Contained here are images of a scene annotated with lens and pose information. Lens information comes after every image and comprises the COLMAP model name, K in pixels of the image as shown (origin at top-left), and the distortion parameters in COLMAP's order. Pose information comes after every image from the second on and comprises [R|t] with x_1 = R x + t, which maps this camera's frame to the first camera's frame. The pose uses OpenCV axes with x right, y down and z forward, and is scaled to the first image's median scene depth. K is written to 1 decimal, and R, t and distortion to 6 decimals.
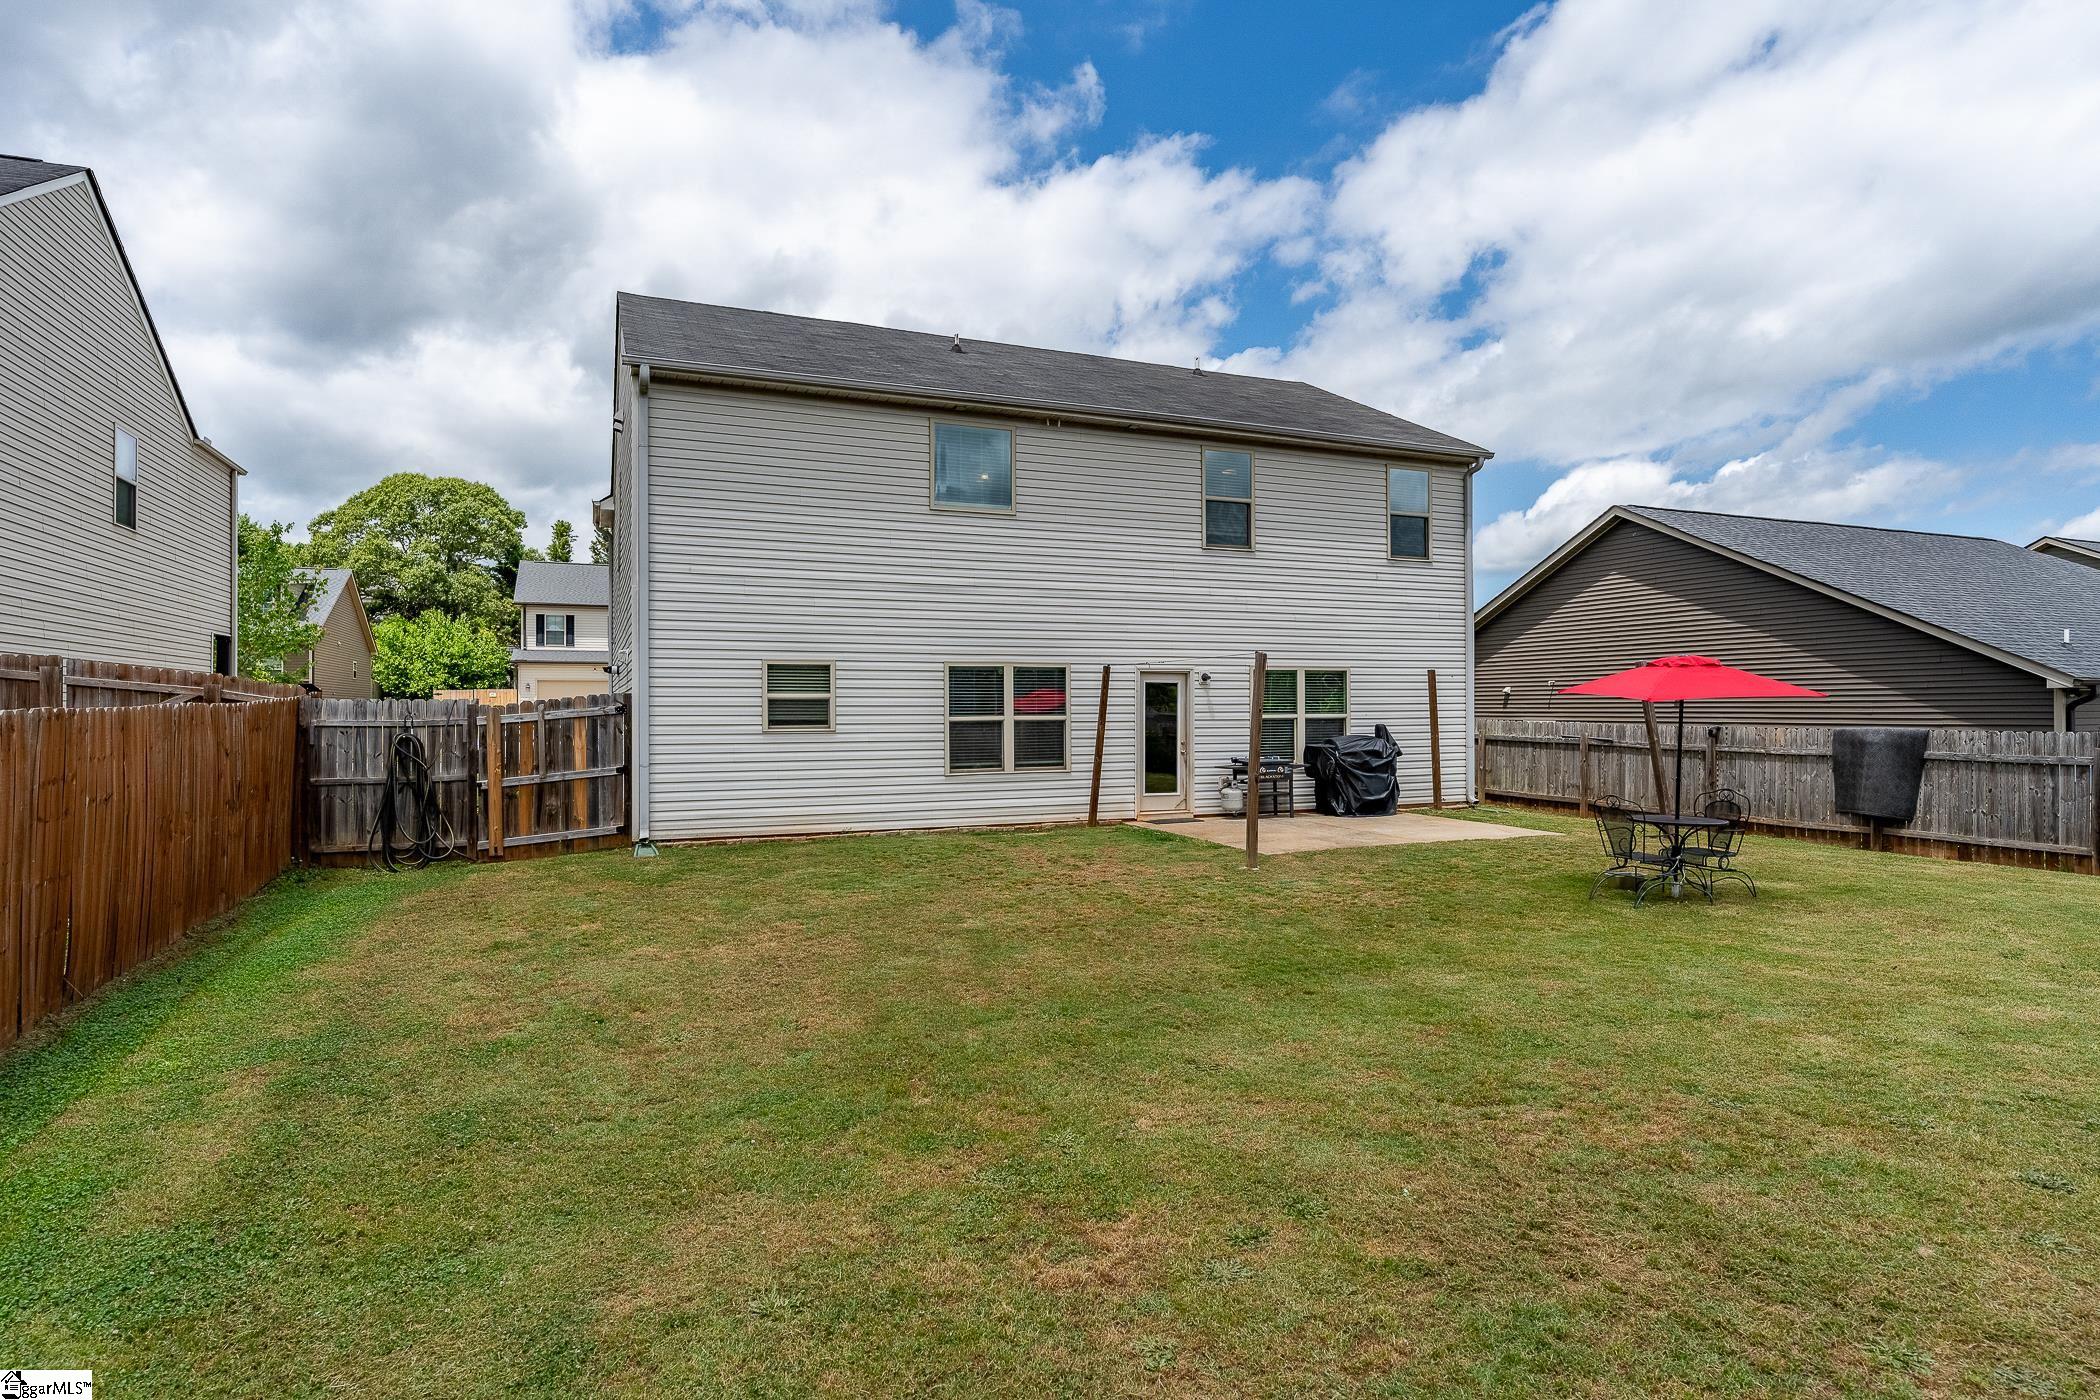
lens RADIAL K [[1082.7, 0, 1044.4], [0, 1082.7, 700.3], [0, 0, 1]] dist [-0.000861, 0.000240]
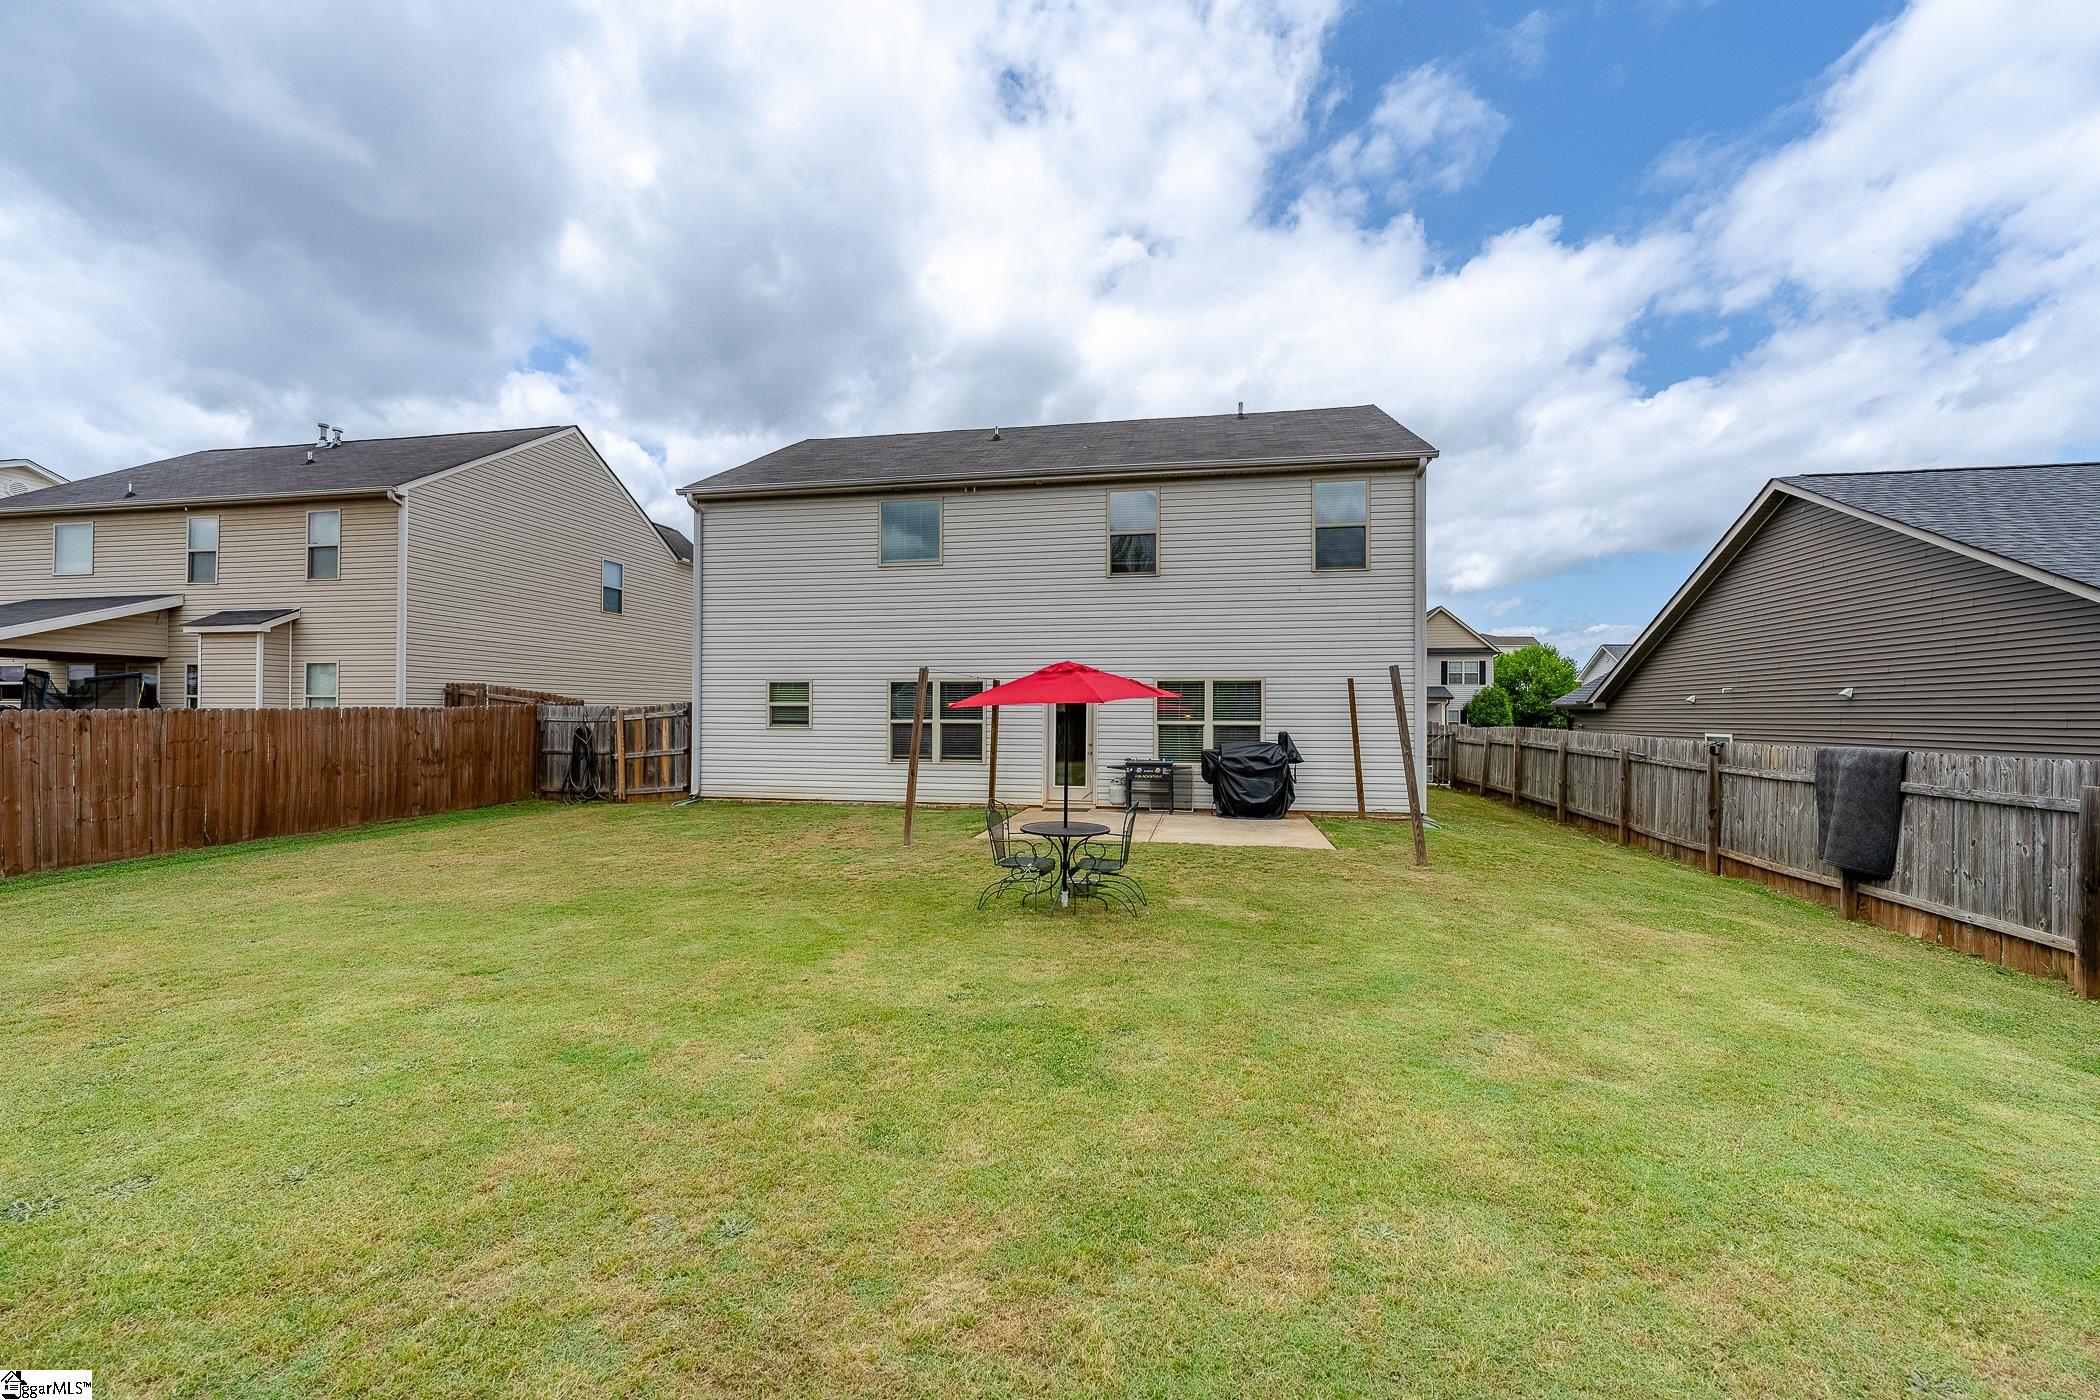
lens RADIAL K [[838.3, 0, 1053.6], [0, 838.3, 705.6], [0, 0, 1]] dist [-0.003259, -0.000345]
pose [[0.839988, 0.000918, -0.542604, 0.643565], [-0.003666, 0.999985, -0.003983, 0.001277], [0.542593, 0.005335, 0.839979, 0.235185]]
